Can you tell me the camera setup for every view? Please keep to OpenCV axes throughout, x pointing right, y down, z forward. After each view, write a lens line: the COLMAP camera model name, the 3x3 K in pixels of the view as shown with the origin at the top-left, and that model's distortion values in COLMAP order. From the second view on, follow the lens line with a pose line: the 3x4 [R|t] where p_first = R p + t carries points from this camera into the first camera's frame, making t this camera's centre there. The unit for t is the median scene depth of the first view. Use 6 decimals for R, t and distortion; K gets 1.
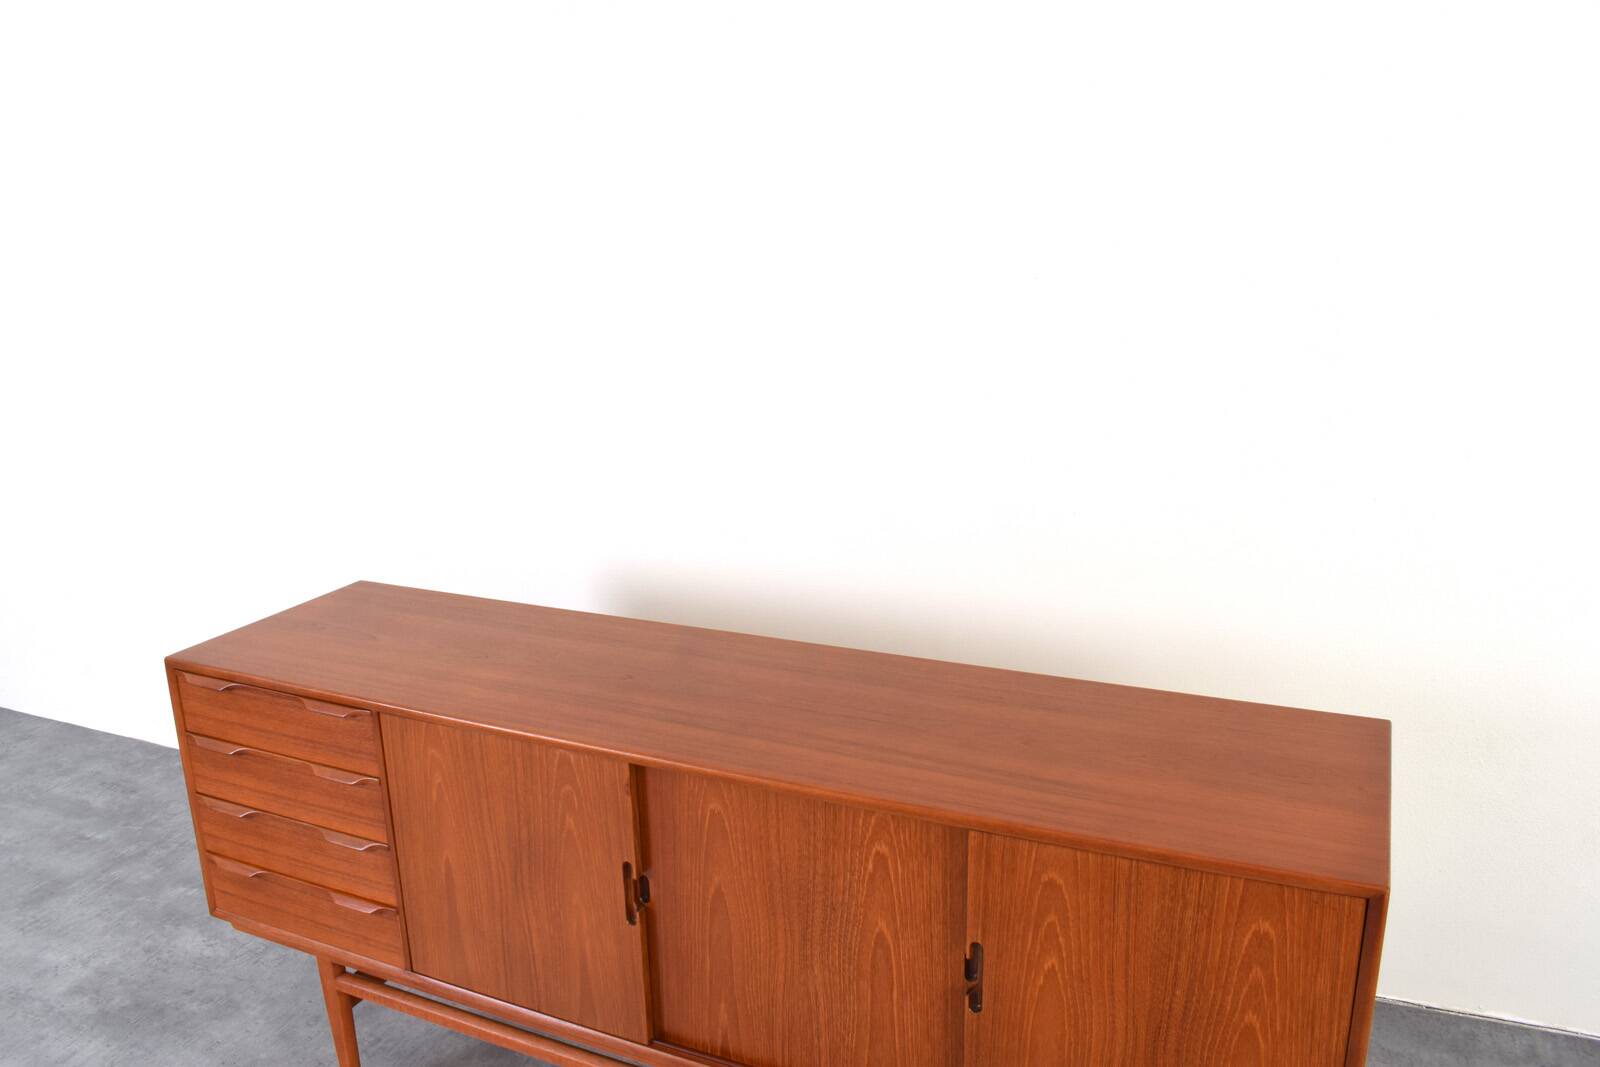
lens RADIAL K [[1242.6, 0, 775.7], [0, 1242.6, 533.5], [0, 0, 1]] dist [-0.082068, 0.006495]
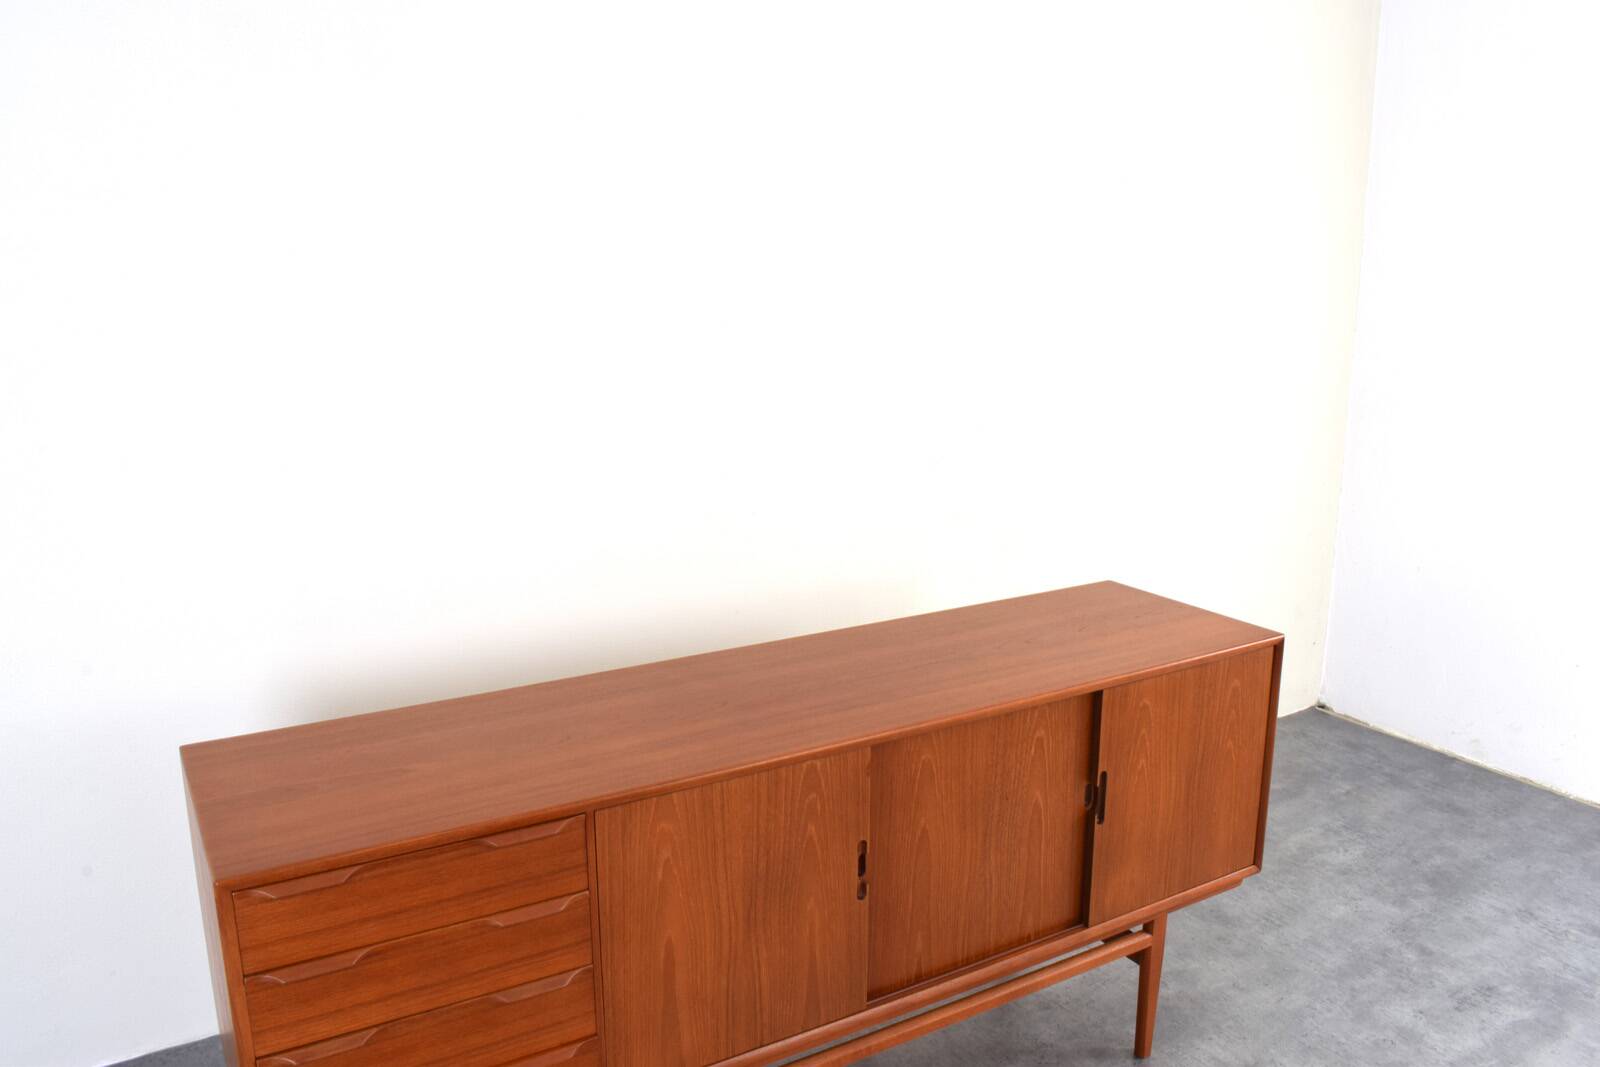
lens RADIAL K [[1242.6, 0, 775.7], [0, 1242.6, 533.5], [0, 0, 1]] dist [-0.082068, 0.006495]
pose [[0.573971, -0.162458, 0.802599, -0.935250], [0.205197, 0.977386, 0.051093, -0.068855], [-0.792749, 0.135365, 0.594327, 0.342941]]
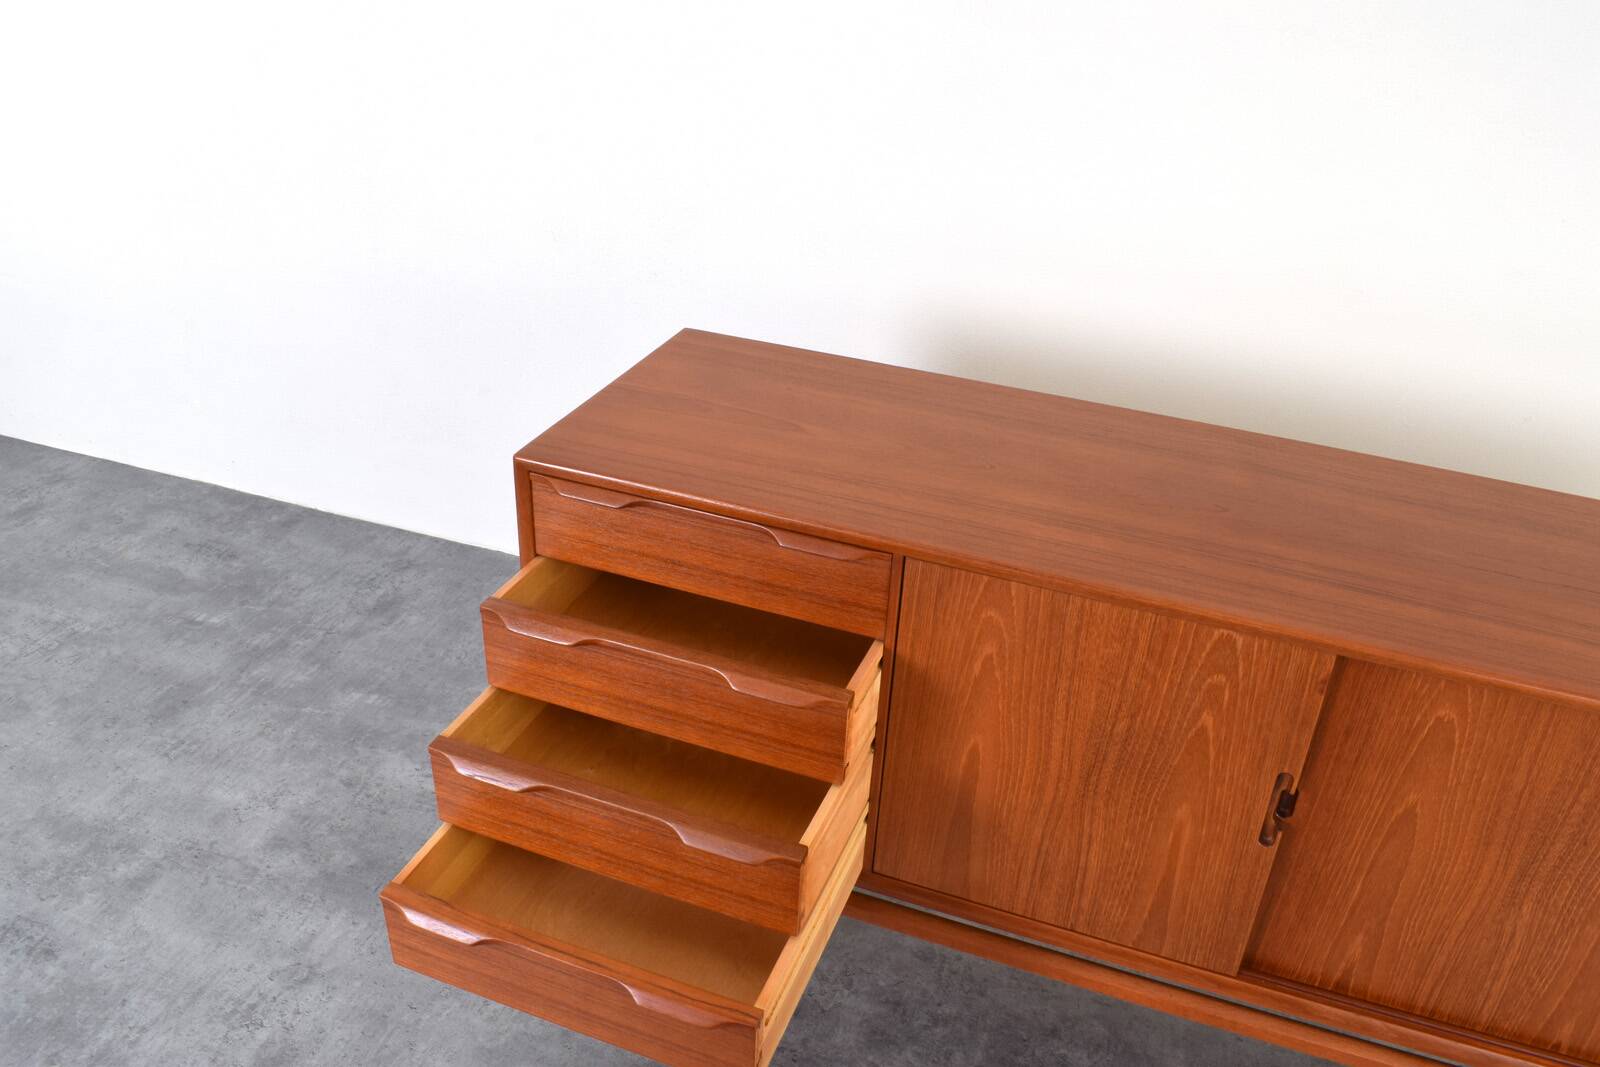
lens RADIAL K [[1297.9, 0, 800.0], [0, 1297.9, 533.5], [0, 0, 1]] dist [-0.086075, 0.009957]
pose [[0.994061, 0.024306, 0.106075, -0.465023], [-0.049644, 0.968687, 0.243270, -0.045391], [-0.096840, -0.247091, 0.964141, 0.294570]]
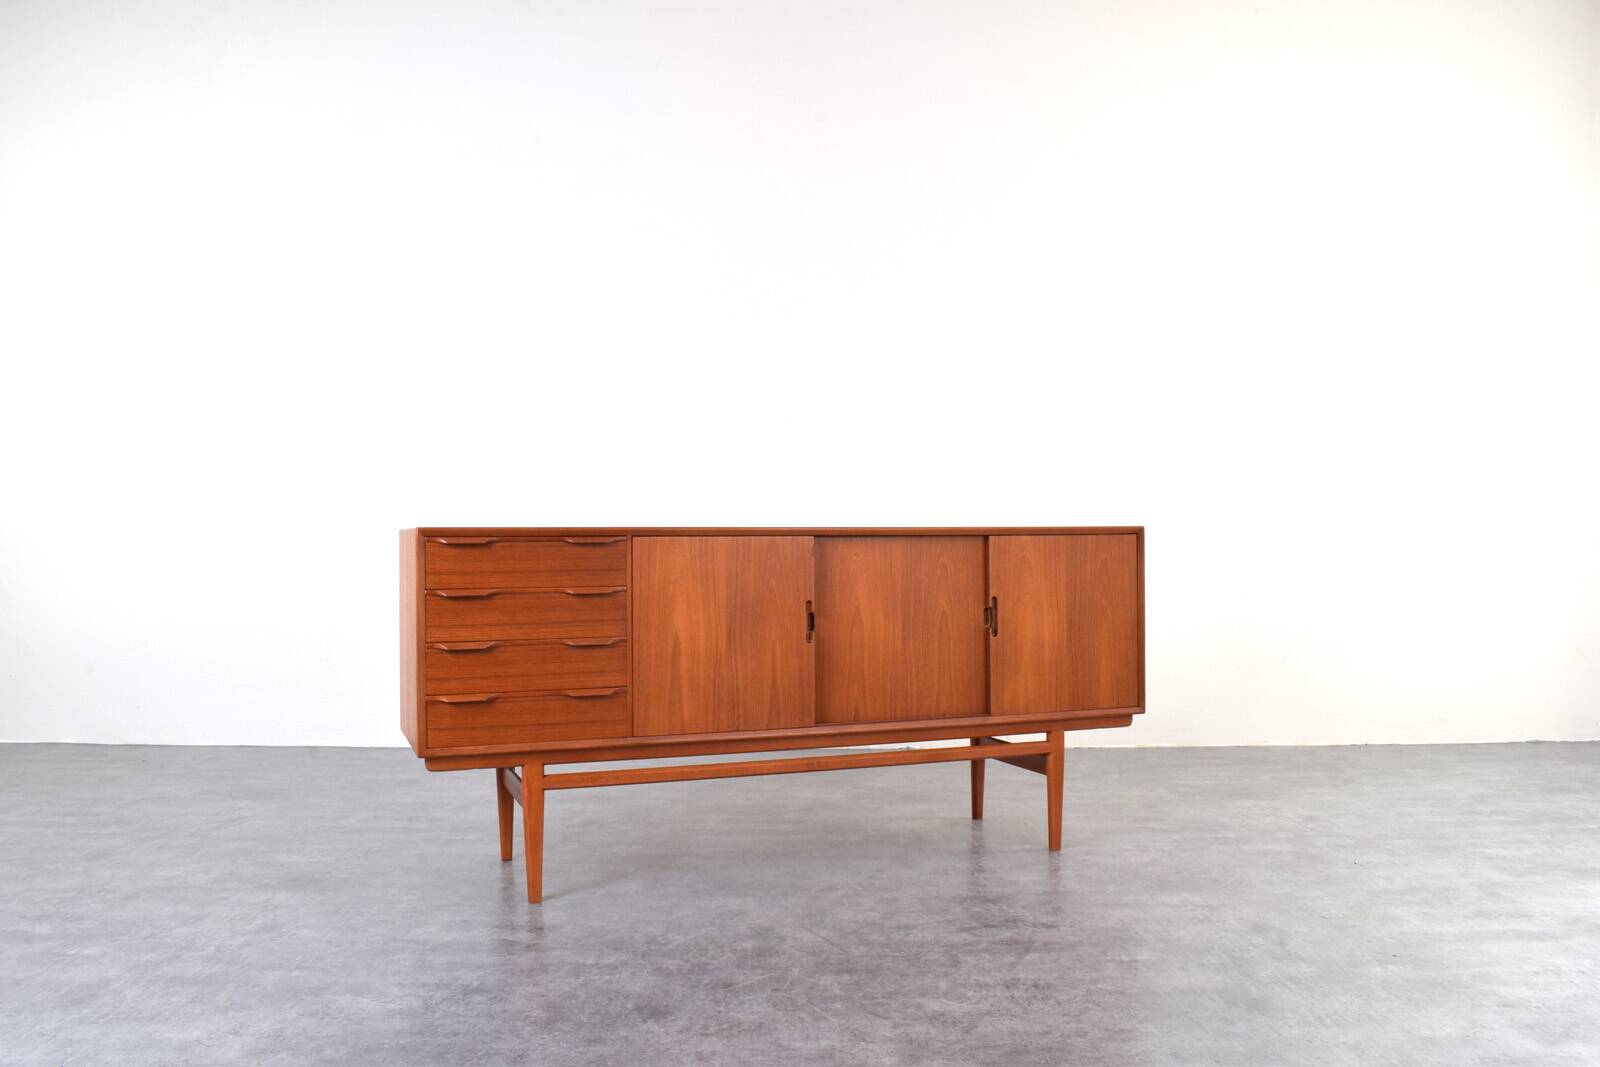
lens RADIAL K [[1193.9, 0, 720.6], [0, 1193.9, 532.6], [0, 0, 1]] dist [-0.060325, 0.001544]
pose [[0.731860, 0.028618, 0.680854, -1.243597], [0.165029, 0.961934, -0.217825, 0.479411], [-0.661171, 0.271778, 0.699278, -0.092306]]
